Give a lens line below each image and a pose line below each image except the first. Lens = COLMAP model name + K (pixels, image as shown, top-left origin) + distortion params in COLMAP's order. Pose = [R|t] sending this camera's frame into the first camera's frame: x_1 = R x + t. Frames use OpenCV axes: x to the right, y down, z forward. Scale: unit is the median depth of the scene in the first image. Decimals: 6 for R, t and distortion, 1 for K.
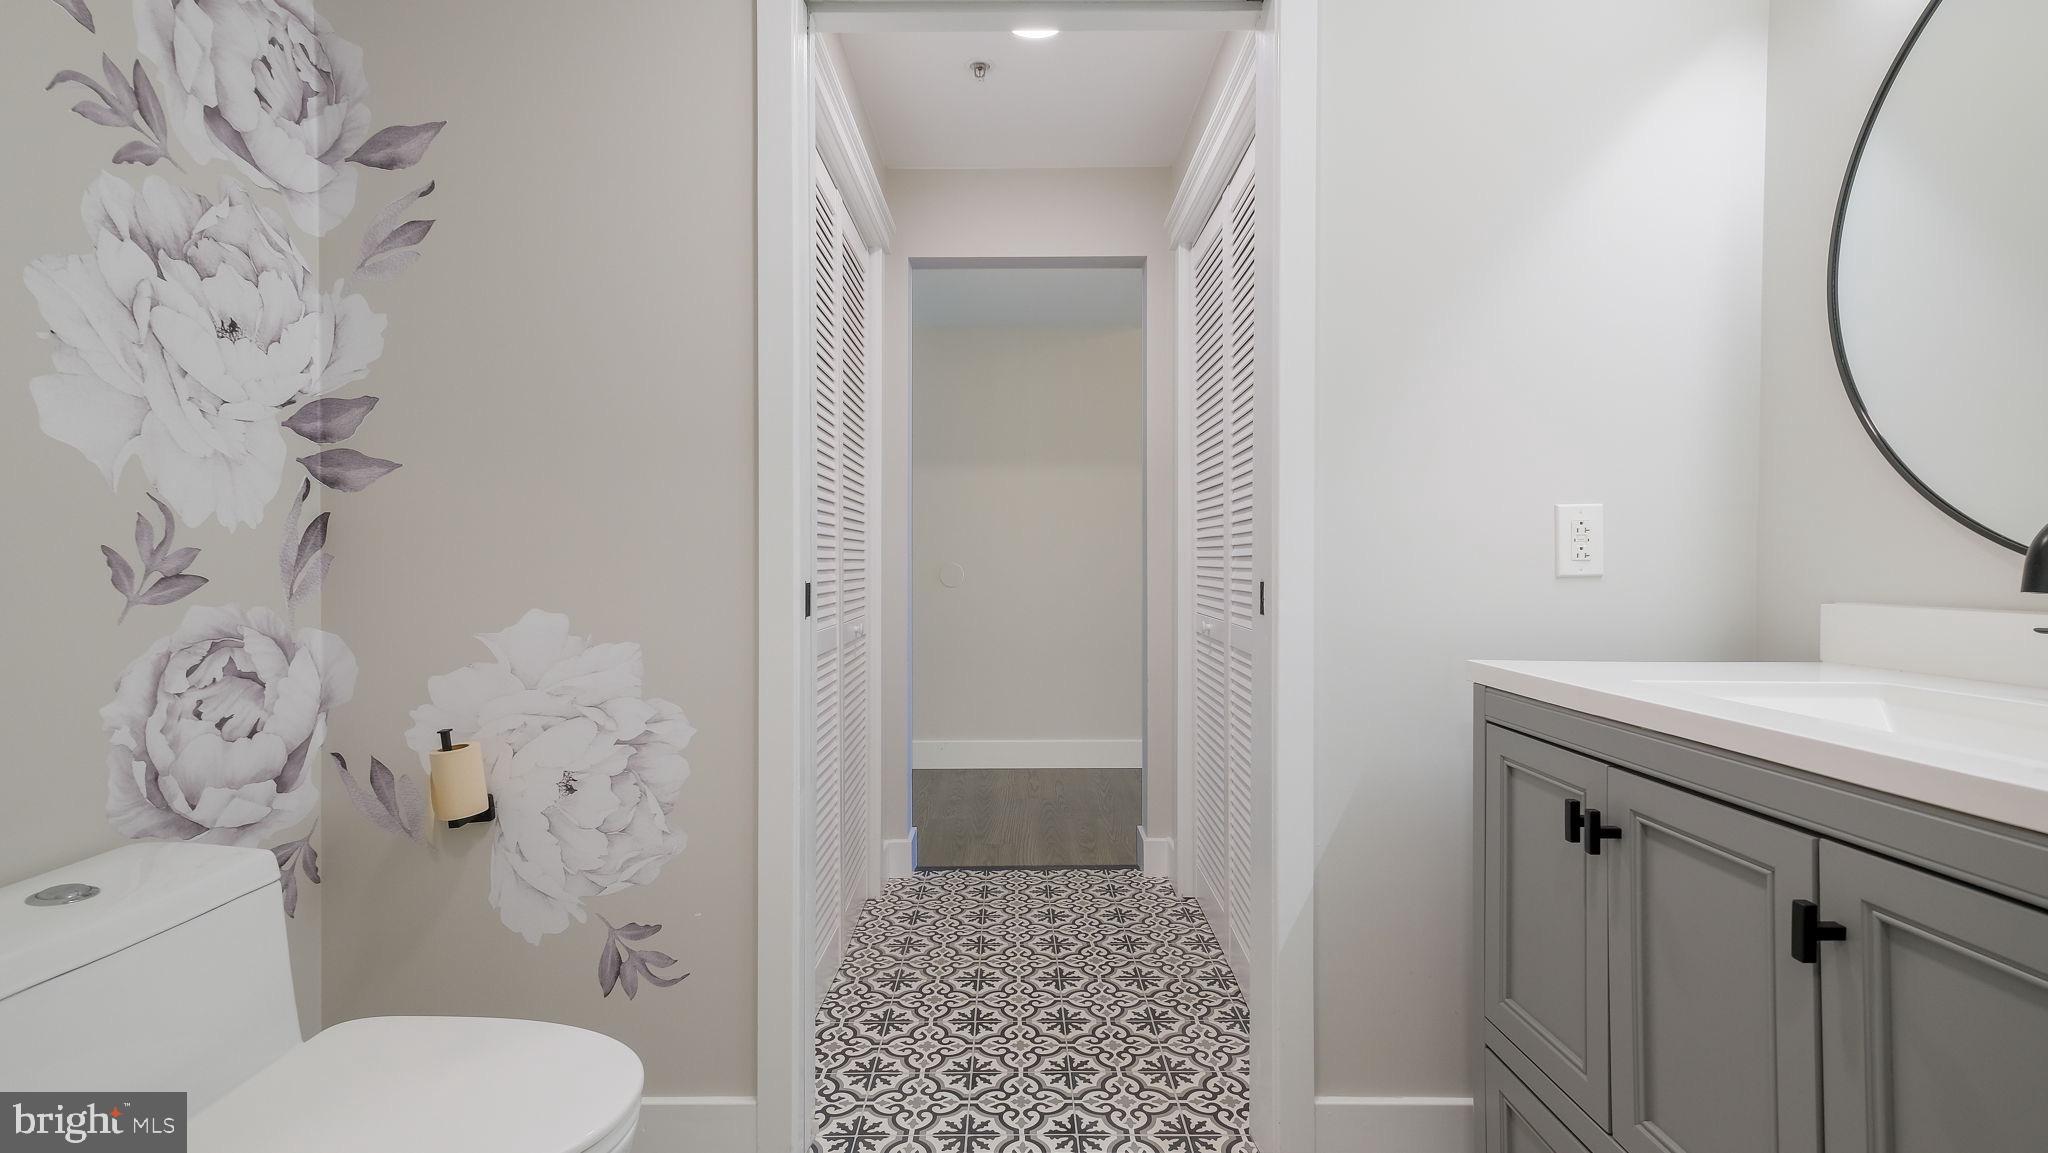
lens RADIAL K [[901.8, 0, 1029.0], [0, 901.8, 567.6], [0, 0, 1]] dist [0.005915, 0.002702]
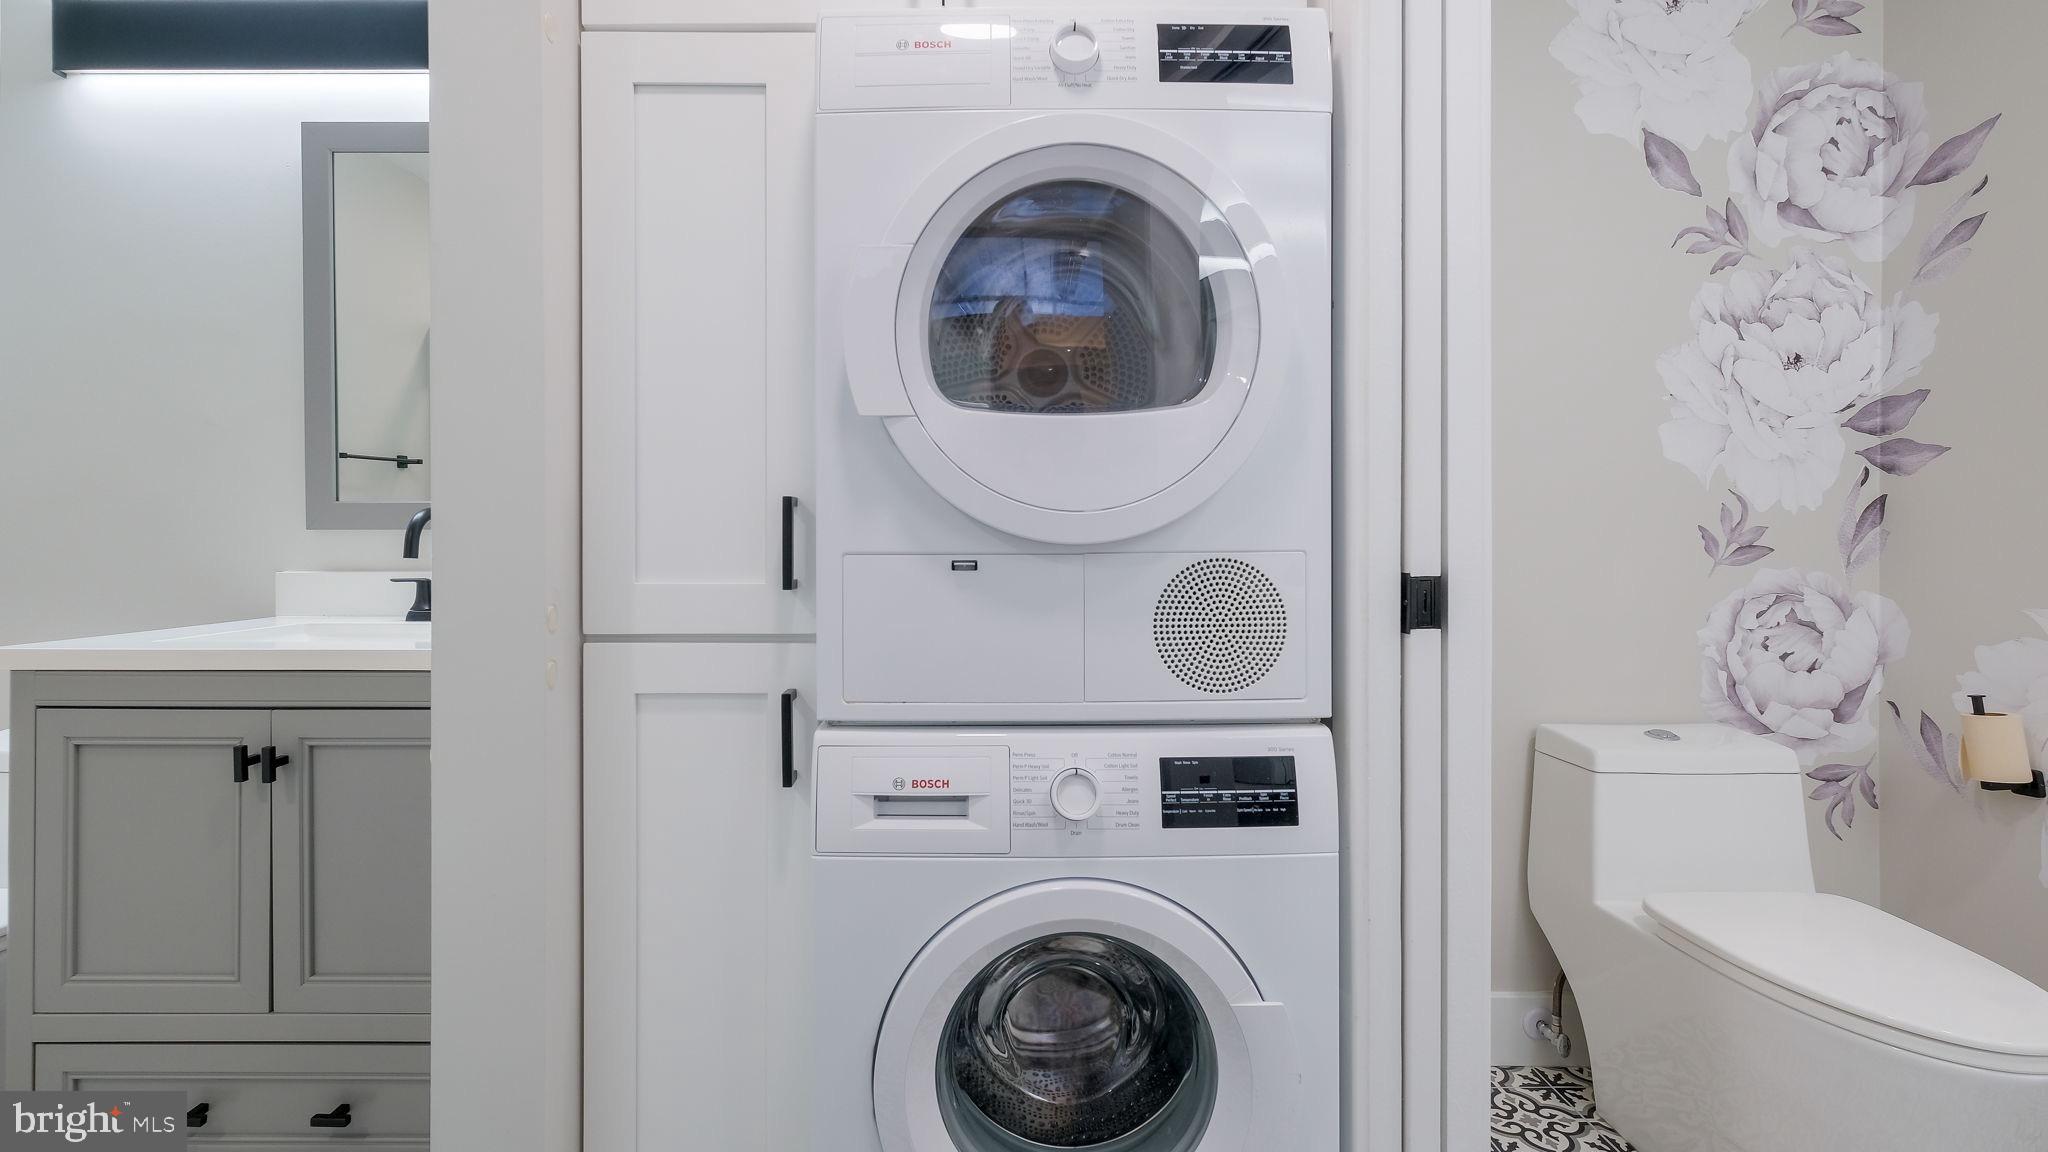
lens RADIAL K [[901.8, 0, 1019.0], [0, 901.8, 537.7], [0, 0, 1]] dist [0.005915, 0.002702]
pose [[0.009432, 0.004082, -0.999947, 0.418825], [-0.009371, 0.999948, 0.003994, 0.000965], [0.999912, 0.009333, 0.009470, -0.139355]]
